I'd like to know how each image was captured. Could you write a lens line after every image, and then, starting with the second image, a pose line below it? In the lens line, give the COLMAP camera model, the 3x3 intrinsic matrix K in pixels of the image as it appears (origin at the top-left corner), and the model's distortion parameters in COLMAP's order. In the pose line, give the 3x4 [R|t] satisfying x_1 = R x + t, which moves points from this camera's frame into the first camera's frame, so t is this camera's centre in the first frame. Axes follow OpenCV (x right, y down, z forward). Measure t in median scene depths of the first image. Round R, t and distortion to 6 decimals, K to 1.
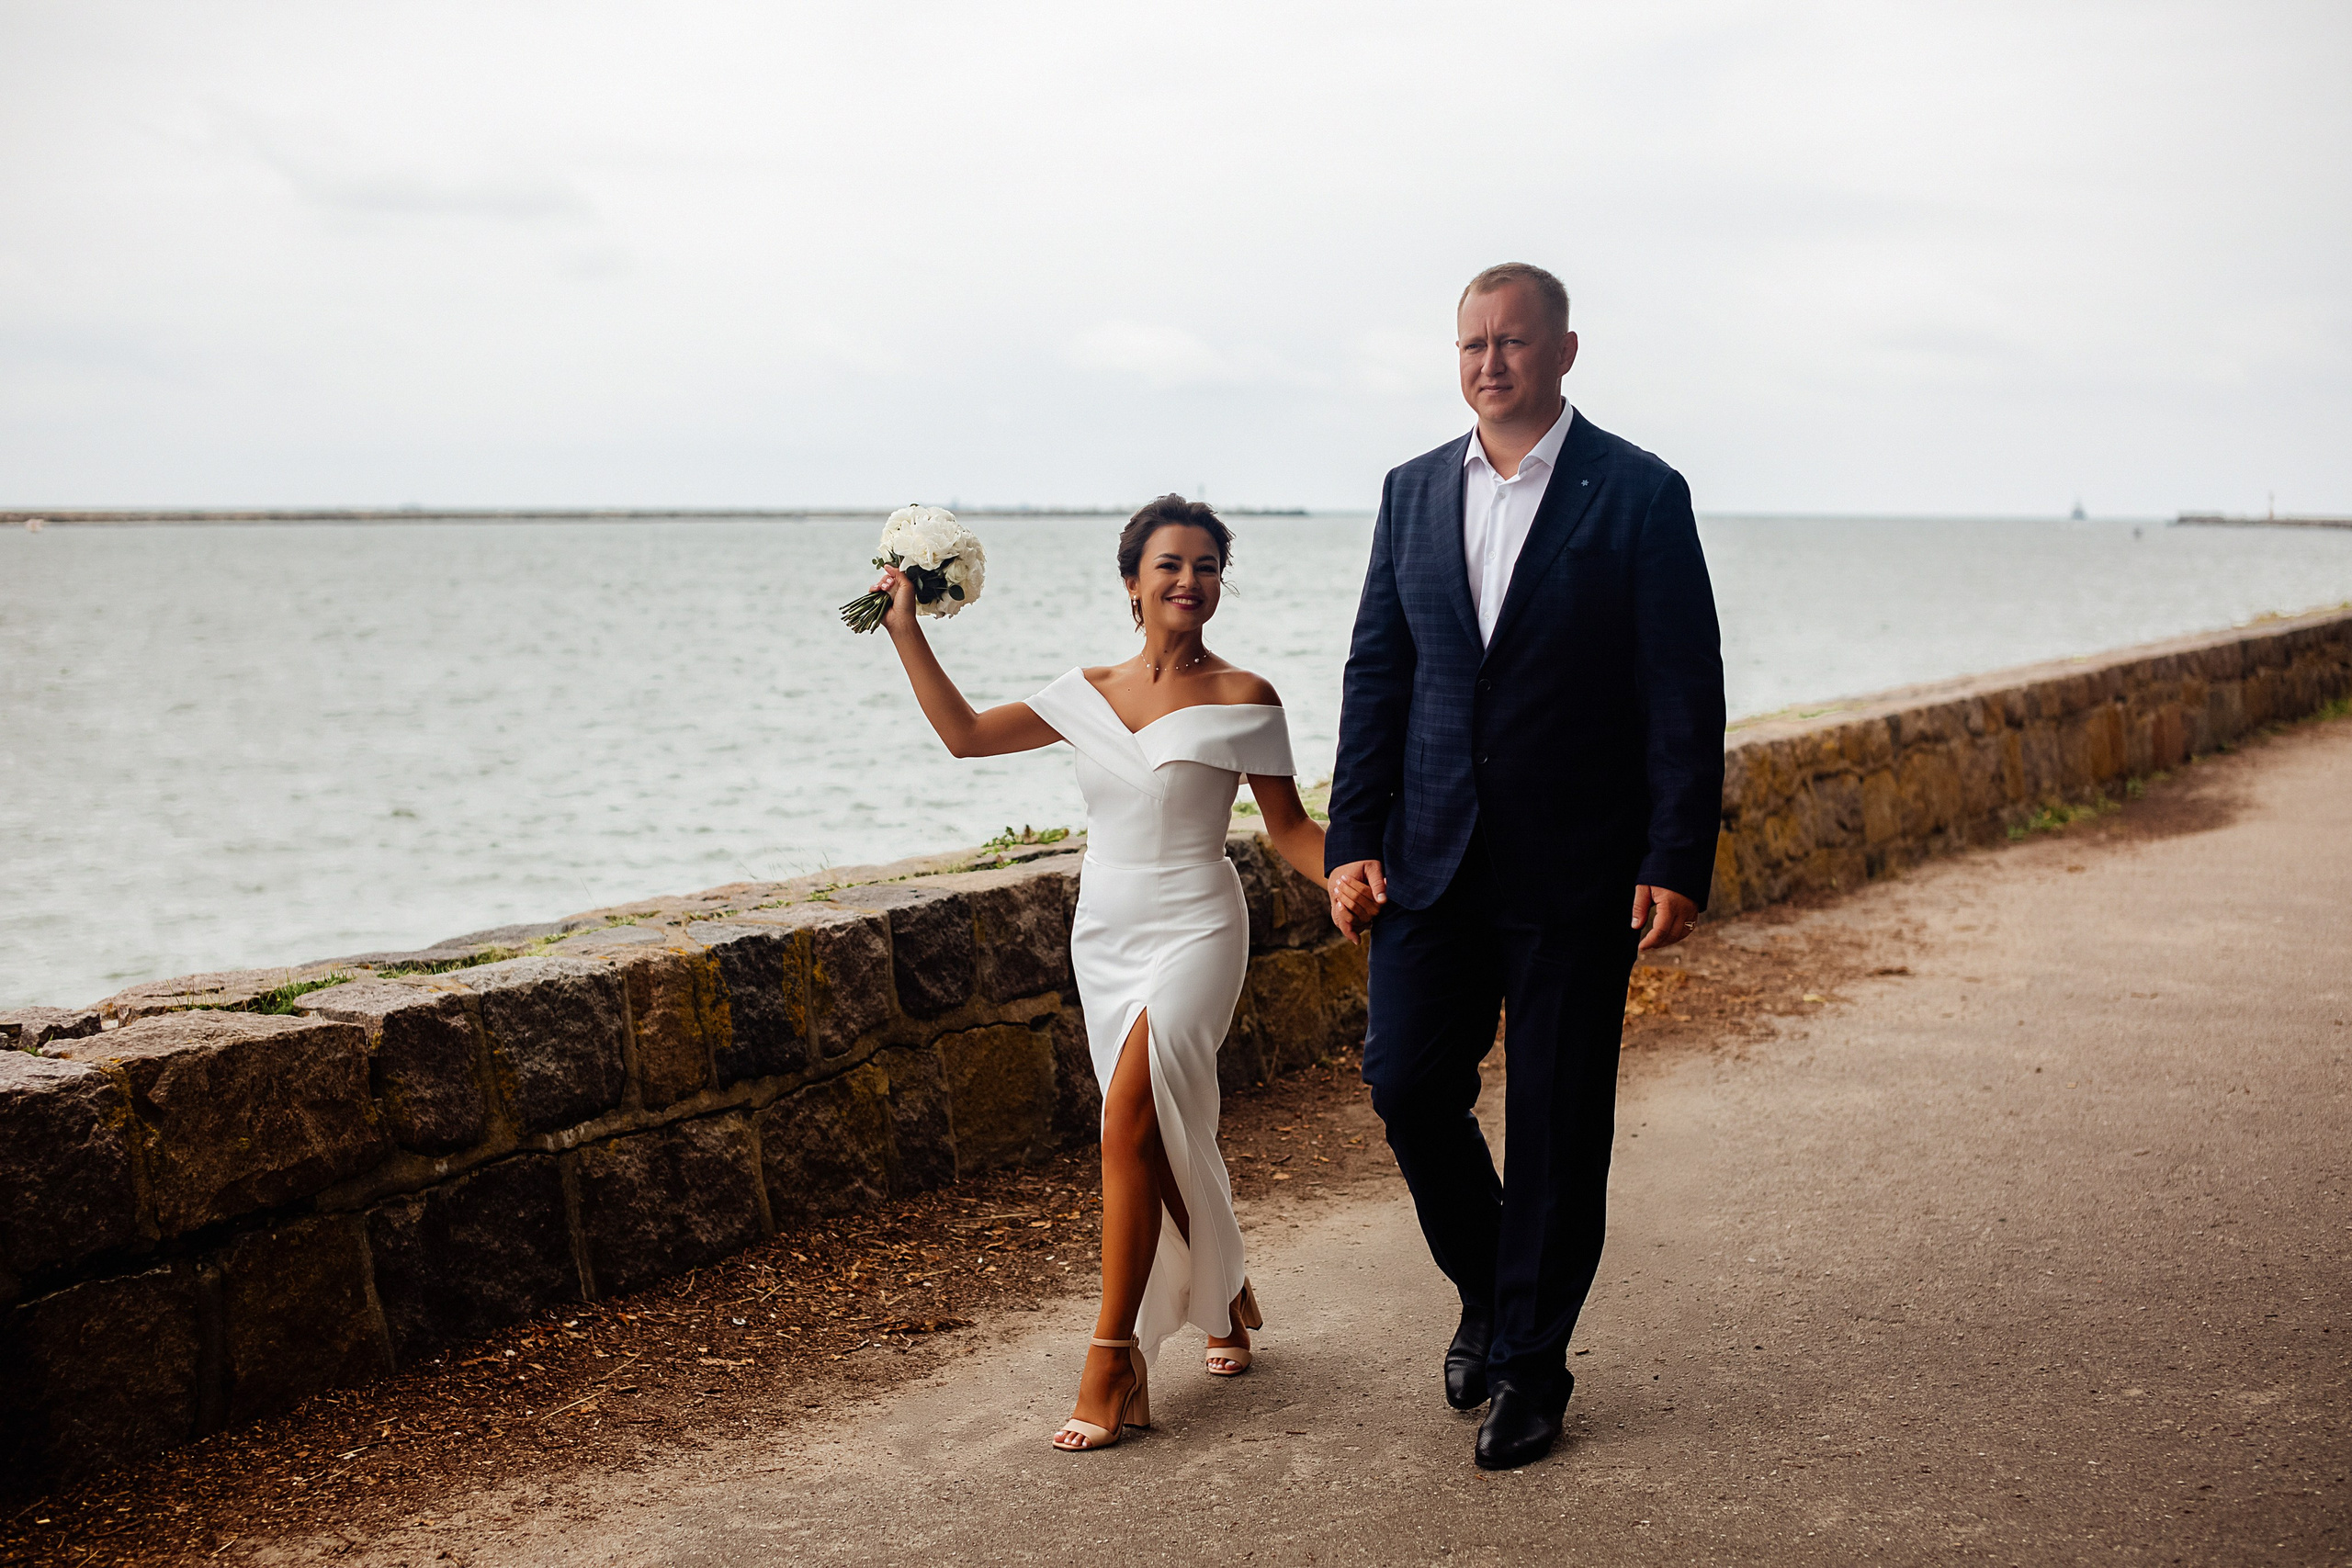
lens RADIAL K [[3134.1, 0, 1176.0], [0, 3134.1, 784.0], [0, 0, 1]] dist [-0.142839, 0.271948]
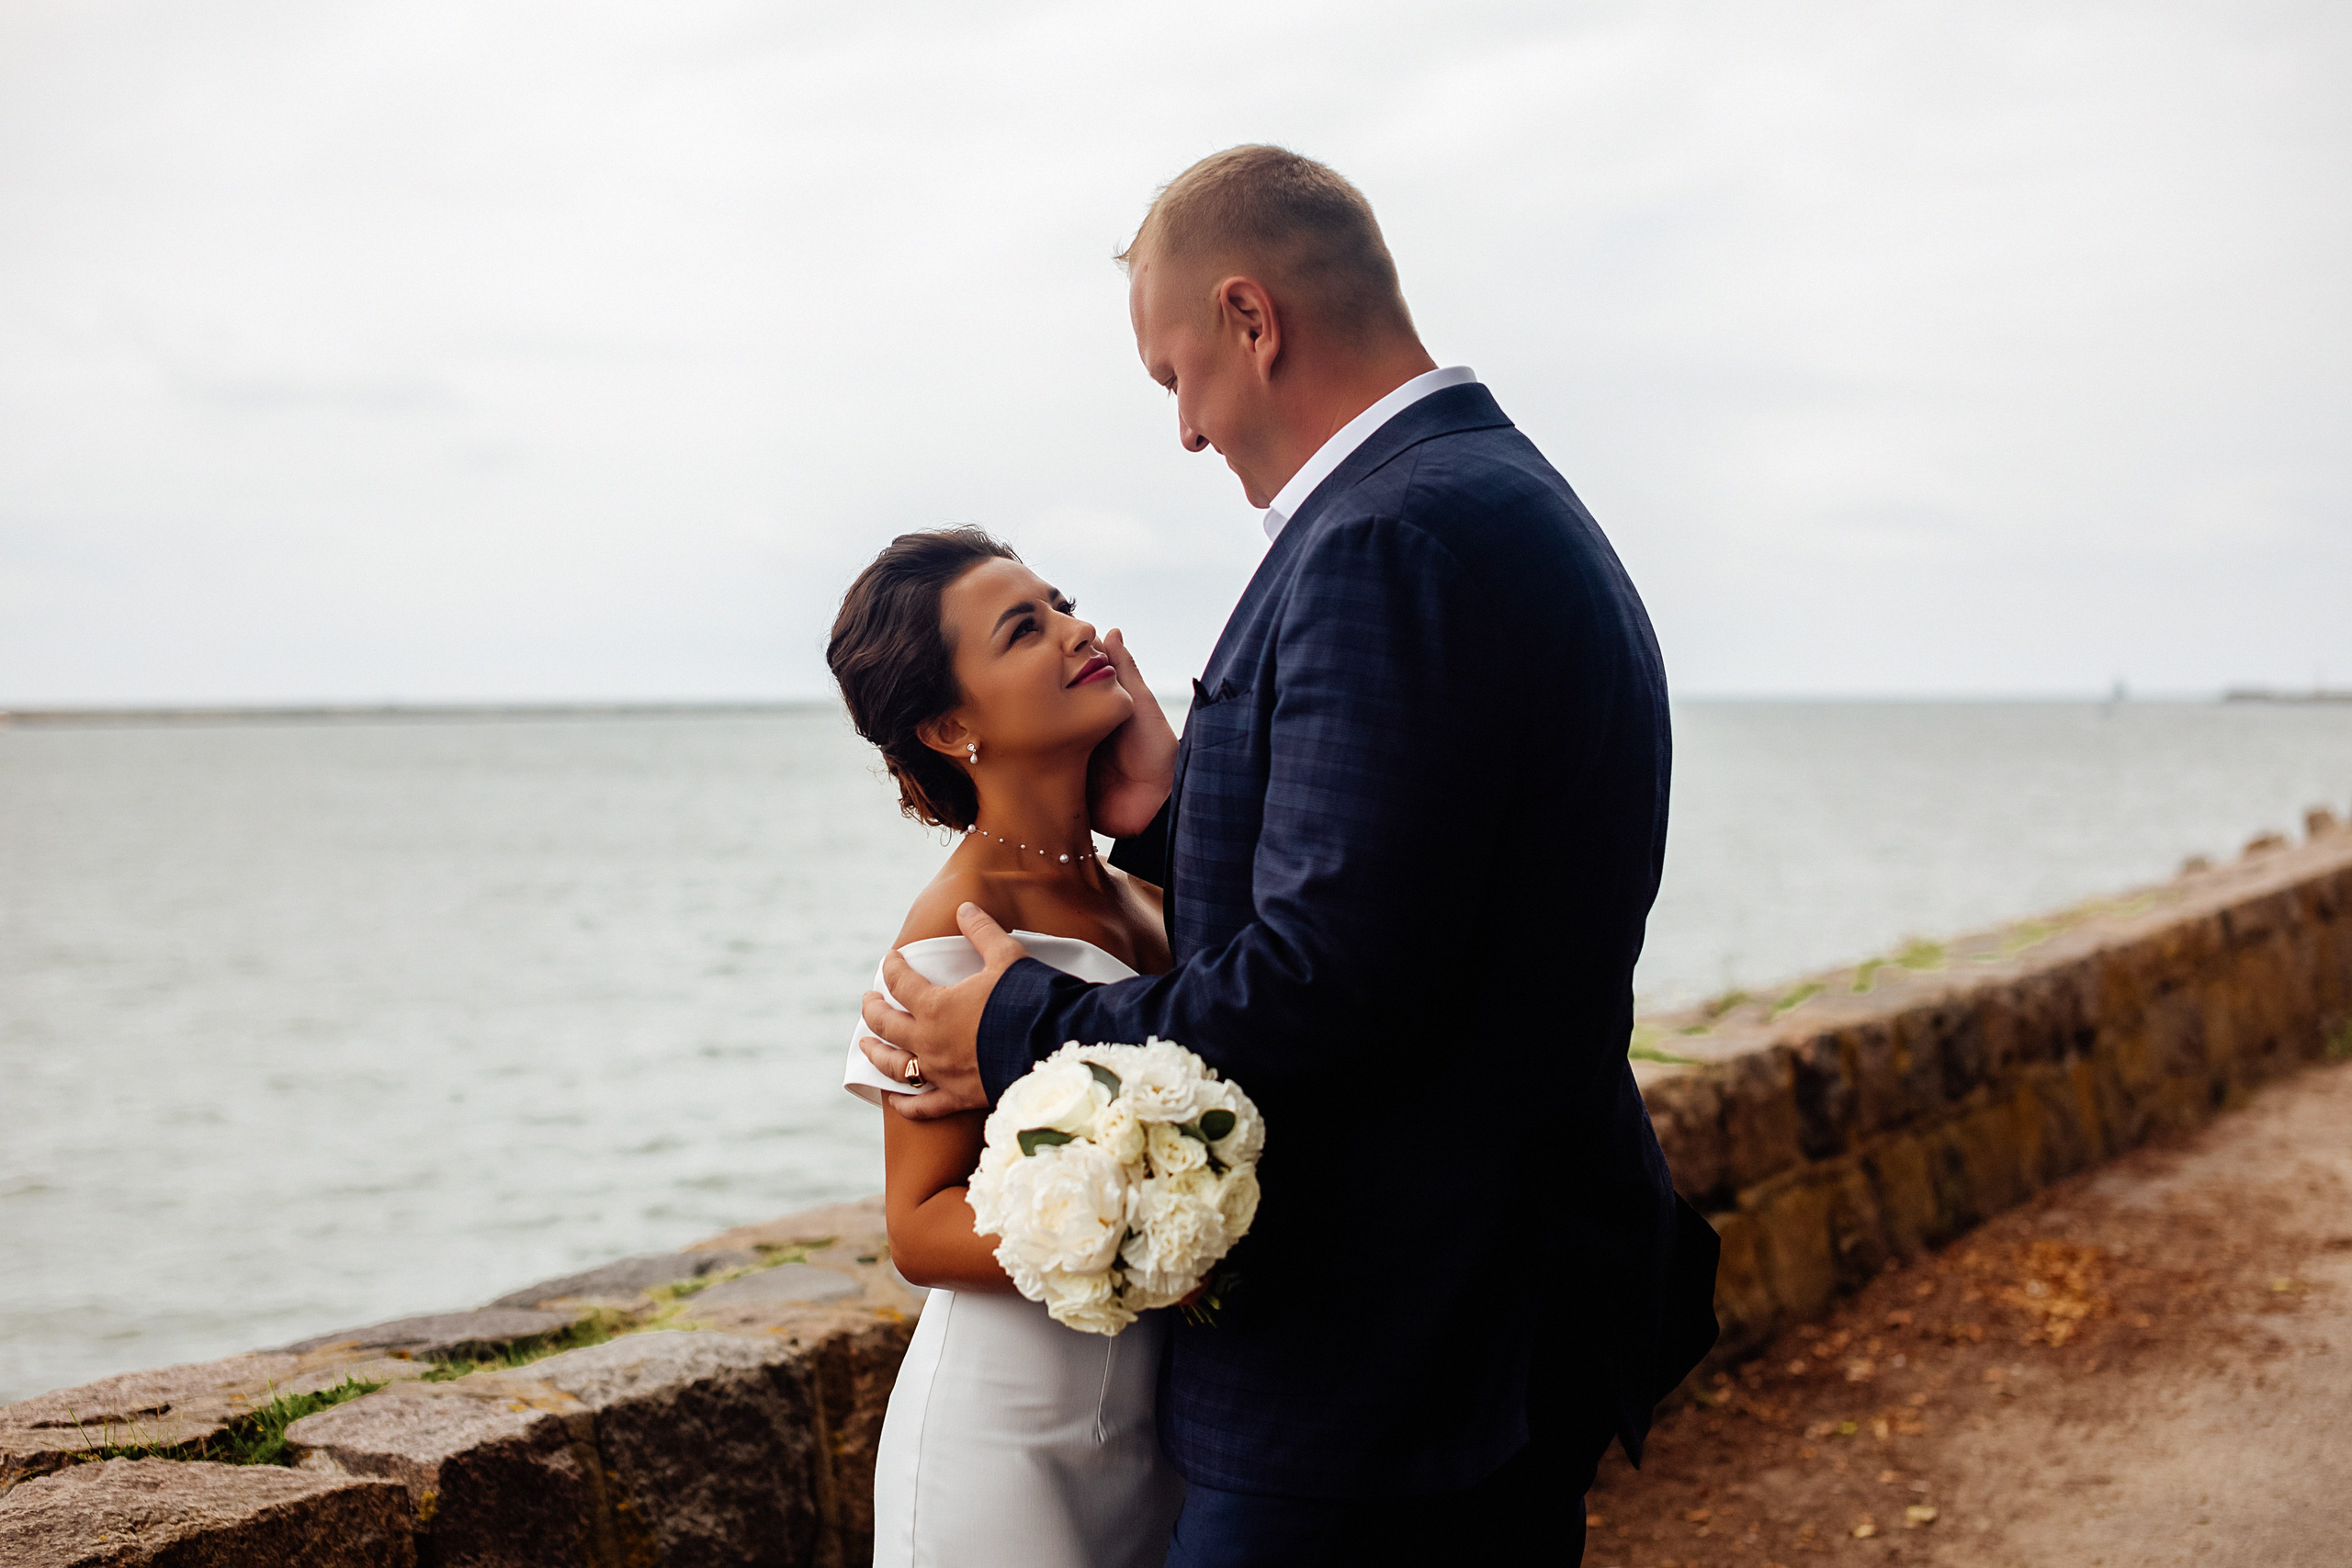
lens RADIAL K [[3134.1, 0, 1176.0], [0, 3134.1, 784.0], [0, 0, 1]] dist [-0.142839, 0.271948]
pose [[0.999901, -0.010288, 0.009557, -0.108709], [0.010860, 0.998028, -0.061818, -0.014684], [-0.008902, 0.061915, 0.998042, 0.367399]]
